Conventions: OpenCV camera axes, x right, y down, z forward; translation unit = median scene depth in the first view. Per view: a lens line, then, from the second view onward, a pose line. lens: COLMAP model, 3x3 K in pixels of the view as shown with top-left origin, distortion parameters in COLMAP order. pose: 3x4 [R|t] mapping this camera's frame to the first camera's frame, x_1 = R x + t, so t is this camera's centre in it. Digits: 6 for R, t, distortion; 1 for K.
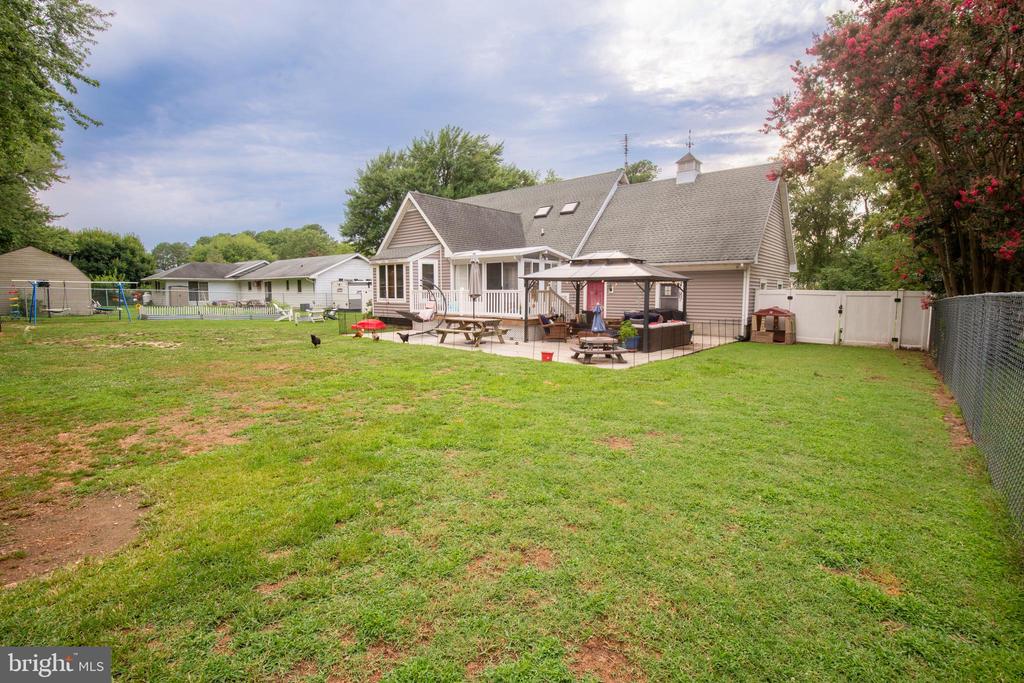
lens RADIAL K [[471.3, 0, 515.3], [0, 471.3, 332.5], [0, 0, 1]] dist [-0.023322, -0.010030]
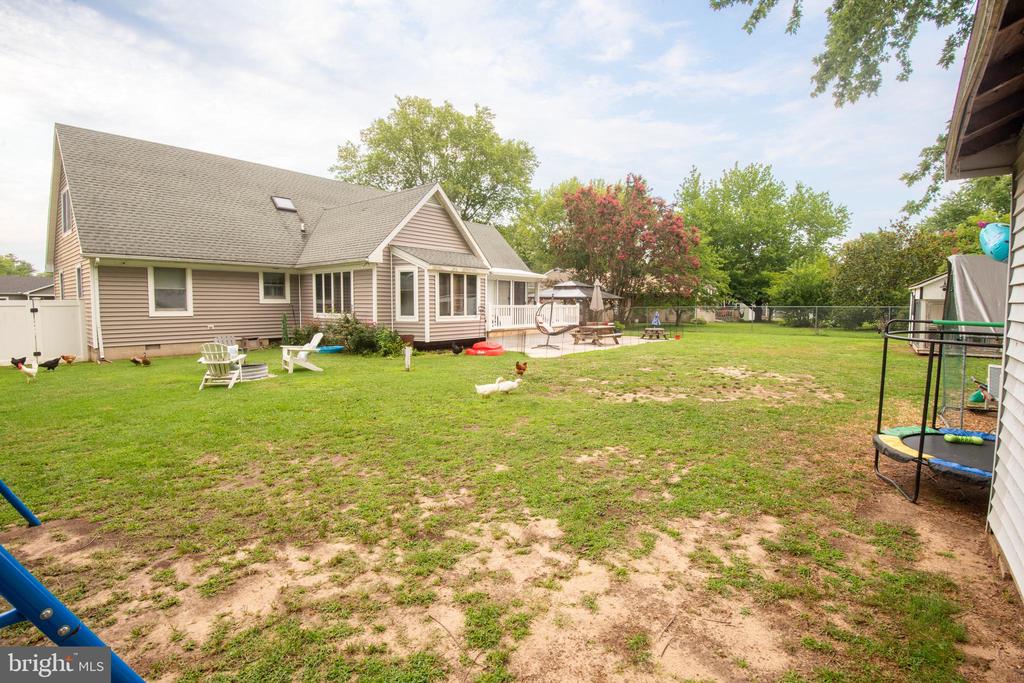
lens RADIAL K [[464.2, 0, 524.2], [0, 464.2, 338.1], [0, 0, 1]] dist [-0.011842, -0.015970]
pose [[-0.023733, -0.077582, 0.996703, -1.082689], [0.082367, 0.993443, 0.079290, -0.090163], [-0.996319, 0.083978, -0.017187, 0.924323]]
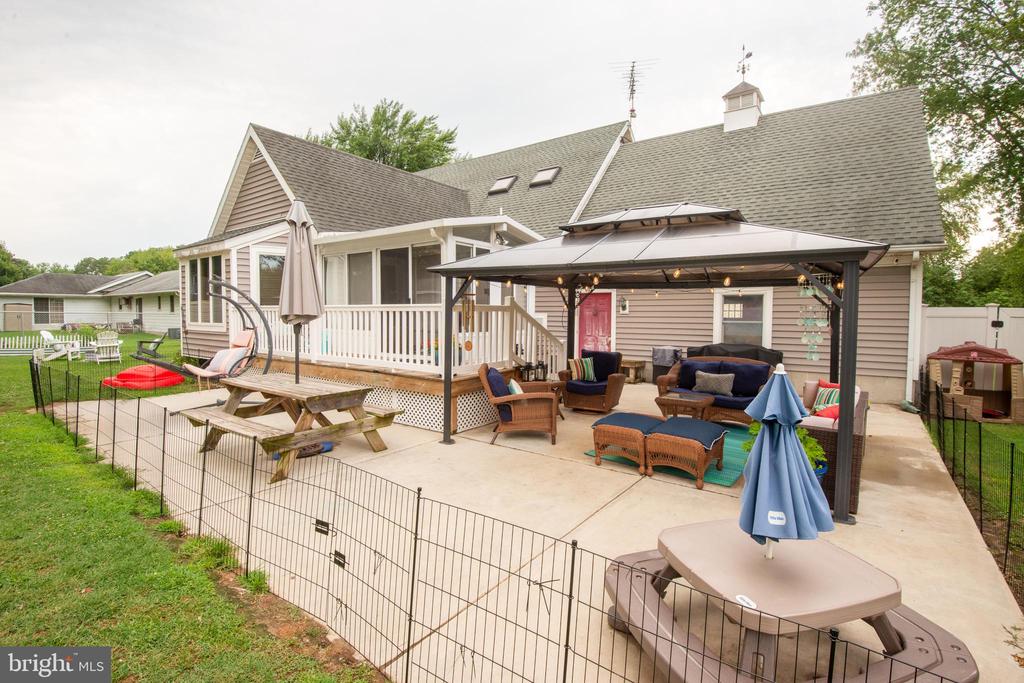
lens RADIAL K [[471.3, 0, 515.3], [0, 471.3, 332.5], [0, 0, 1]] dist [-0.023322, -0.010030]
pose [[0.997344, 0.000932, 0.072834, 0.038187], [0.002511, 0.998884, -0.047173, -0.037228], [-0.072796, 0.047231, 0.996228, 0.477781]]
